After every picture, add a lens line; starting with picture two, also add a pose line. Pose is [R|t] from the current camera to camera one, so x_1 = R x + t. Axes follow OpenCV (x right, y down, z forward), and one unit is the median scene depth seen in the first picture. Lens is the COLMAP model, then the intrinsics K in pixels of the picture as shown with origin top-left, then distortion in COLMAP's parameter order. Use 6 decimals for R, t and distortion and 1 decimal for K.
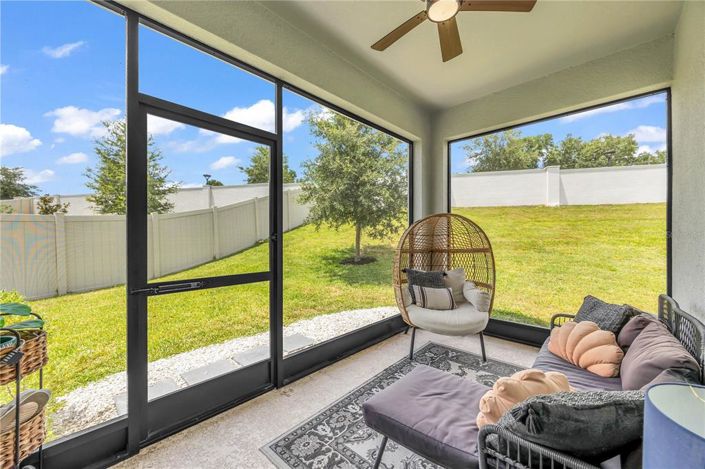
lens RADIAL K [[276.9, 0, 357.0], [0, 276.9, 236.2], [0, 0, 1]] dist [0.015943, 0.000096]
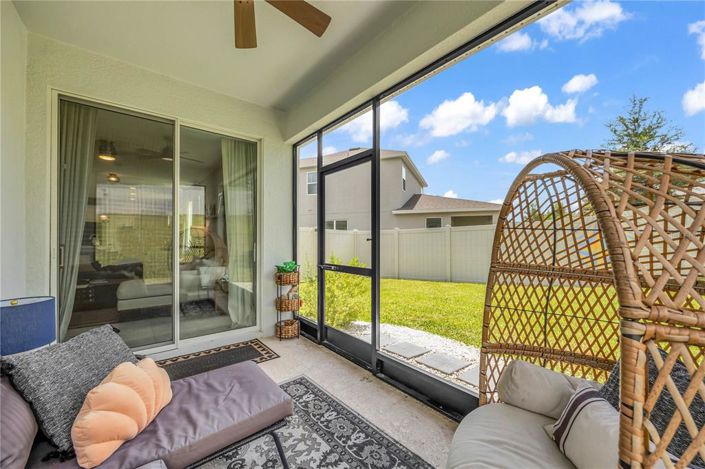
lens RADIAL K [[276.9, 0, 357.0], [0, 276.9, 236.2], [0, 0, 1]] dist [0.015943, 0.000096]
pose [[-0.135681, -0.002452, -0.990750, 1.025091], [0.005359, 0.999980, -0.003208, -0.010963], [0.990738, -0.005745, -0.135665, 1.326041]]
